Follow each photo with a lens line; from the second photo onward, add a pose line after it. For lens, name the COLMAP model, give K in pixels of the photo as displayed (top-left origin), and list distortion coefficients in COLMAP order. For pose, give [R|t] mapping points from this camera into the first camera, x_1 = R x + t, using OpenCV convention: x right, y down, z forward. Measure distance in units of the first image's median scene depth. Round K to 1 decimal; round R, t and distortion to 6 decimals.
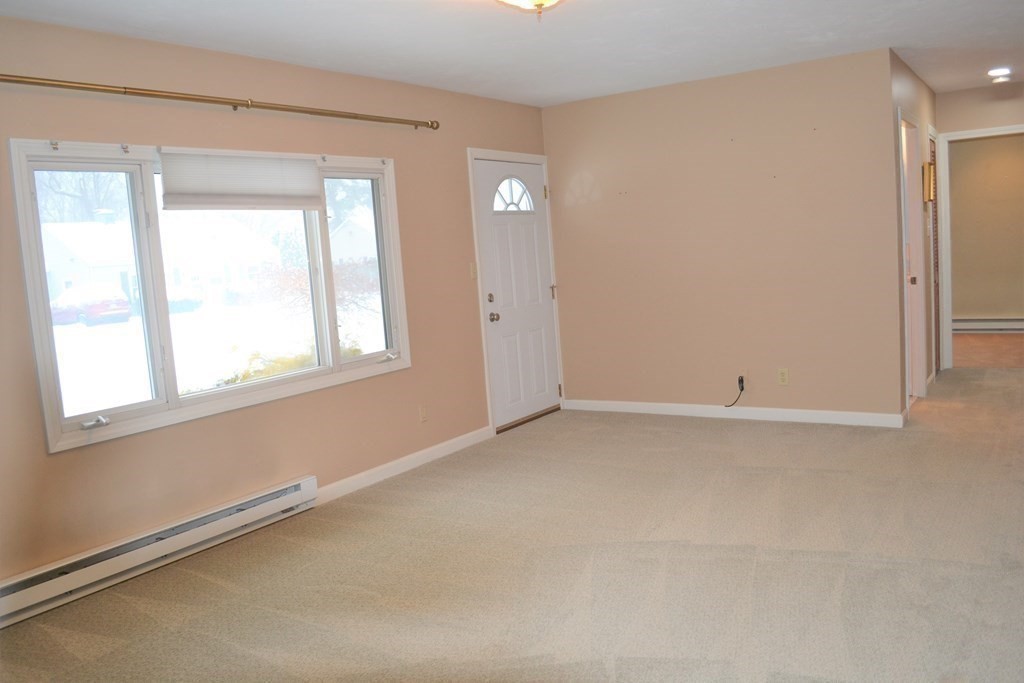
lens RADIAL K [[830.6, 0, 506.6], [0, 830.6, 344.4], [0, 0, 1]] dist [-0.095811, 0.039514]
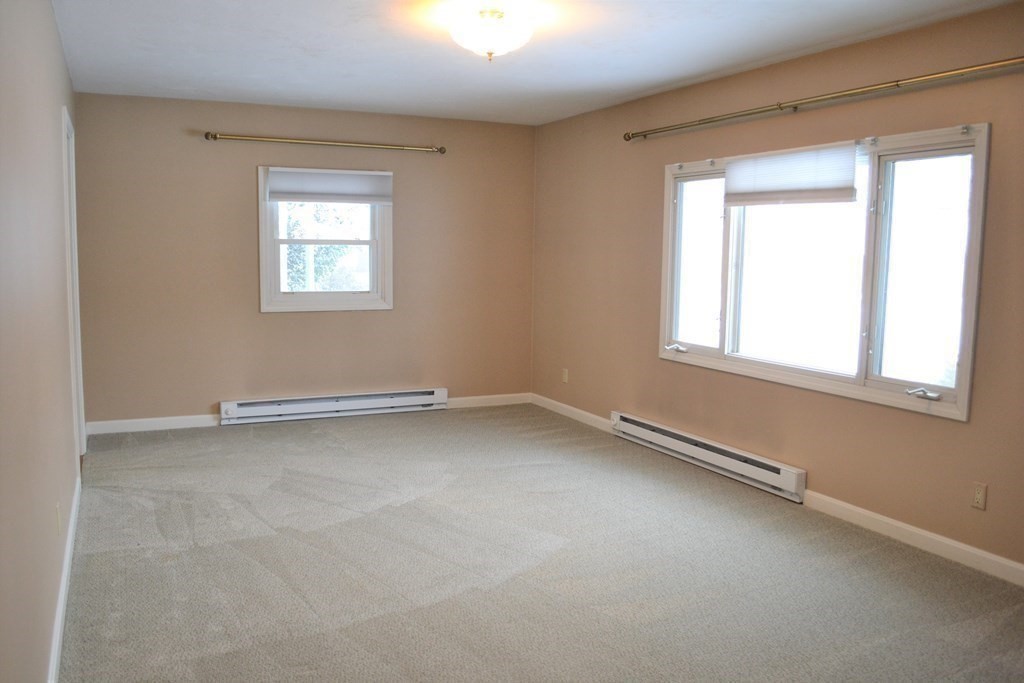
lens RADIAL K [[830.6, 0, 506.6], [0, 830.6, 344.4], [0, 0, 1]] dist [-0.095811, 0.039514]
pose [[-0.499351, 0.155610, -0.852311, 0.802609], [-0.087193, 0.969718, 0.228131, -0.194699], [0.862001, 0.188233, -0.470662, 1.196577]]
